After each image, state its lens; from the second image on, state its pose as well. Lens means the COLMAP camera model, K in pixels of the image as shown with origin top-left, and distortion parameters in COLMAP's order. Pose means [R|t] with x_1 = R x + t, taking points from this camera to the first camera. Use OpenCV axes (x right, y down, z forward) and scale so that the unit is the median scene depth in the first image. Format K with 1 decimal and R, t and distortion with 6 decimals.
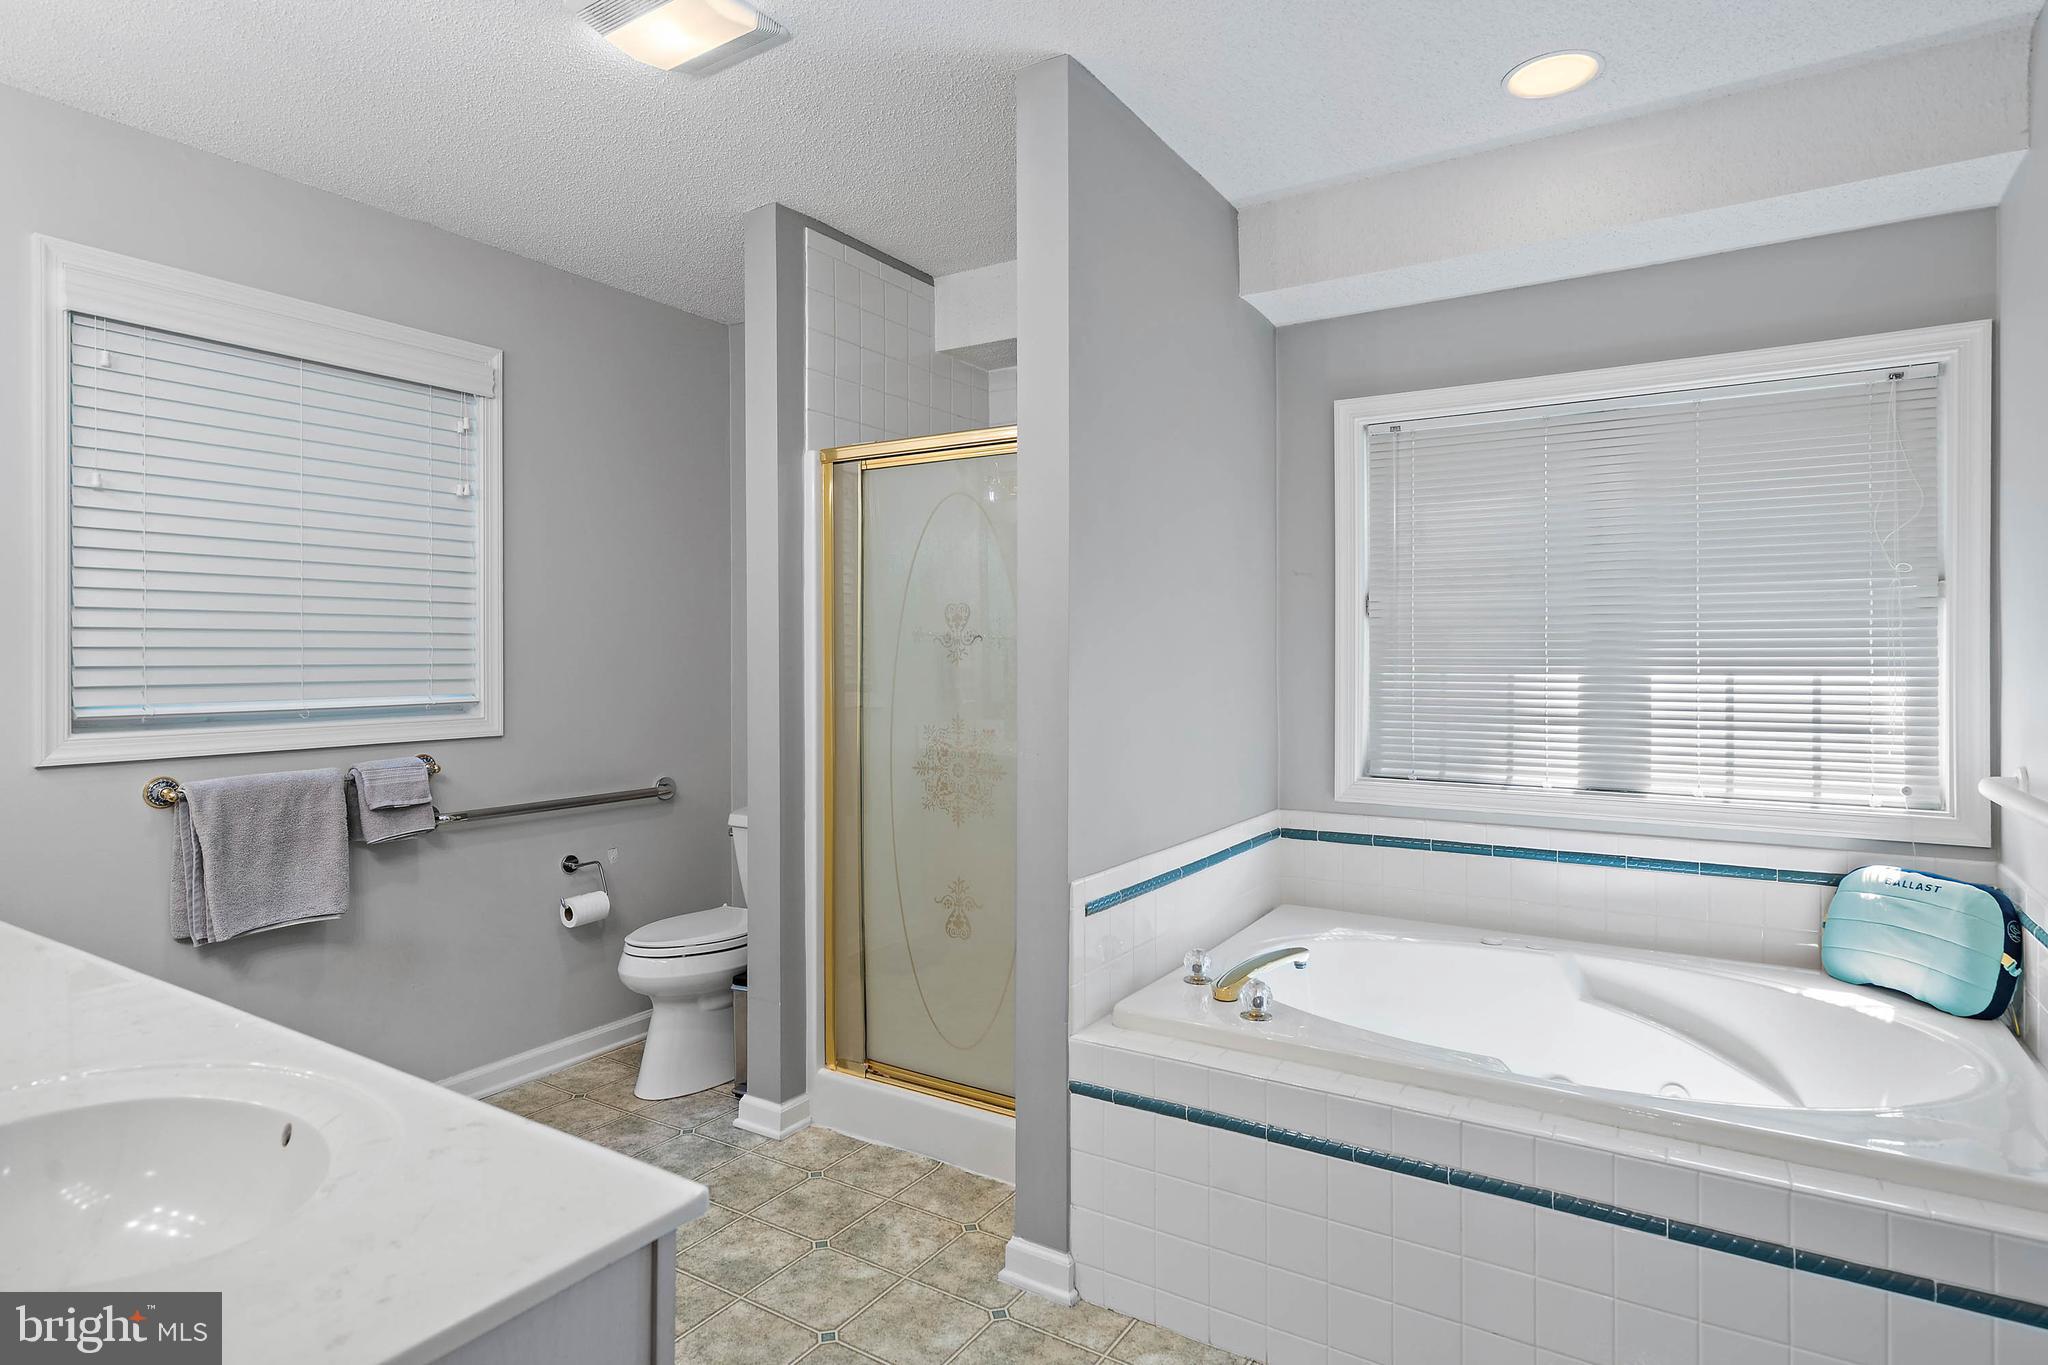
lens RADIAL K [[1117.9, 0, 1022.4], [0, 1117.9, 669.4], [0, 0, 1]] dist [0.003139, 0.002047]
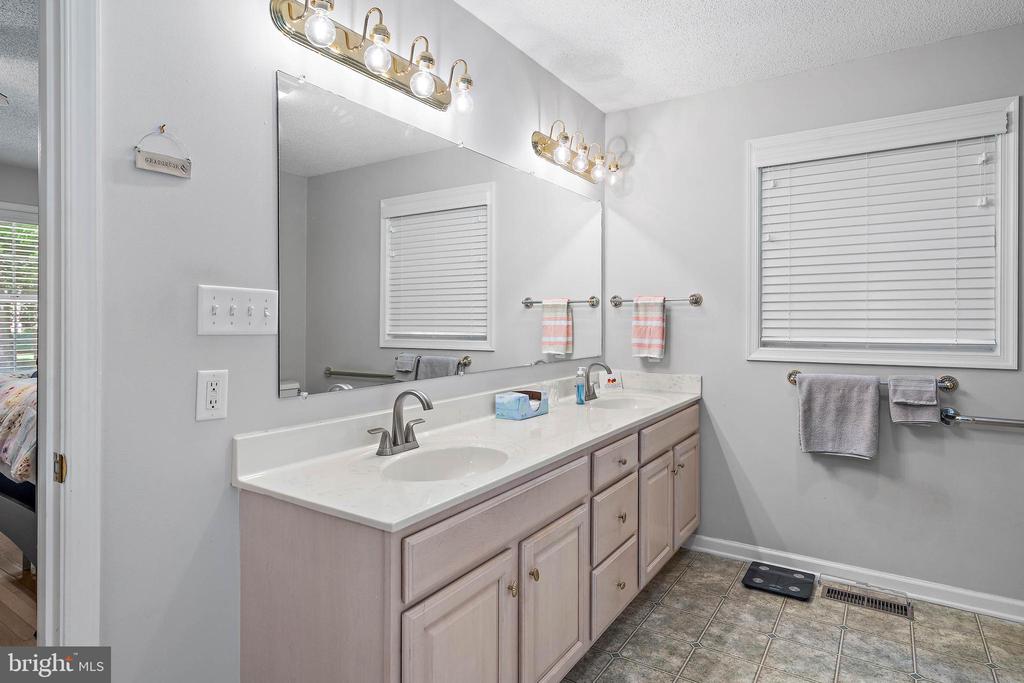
lens RADIAL K [[559.0, 0, 517.4], [0, 559.0, 318.8], [0, 0, 1]] dist [0.003139, 0.002047]
pose [[-0.017015, 0.005926, -0.999838, 0.298659], [-0.007480, 0.999954, 0.006054, -0.004763], [0.999827, 0.007582, -0.016970, 0.454359]]
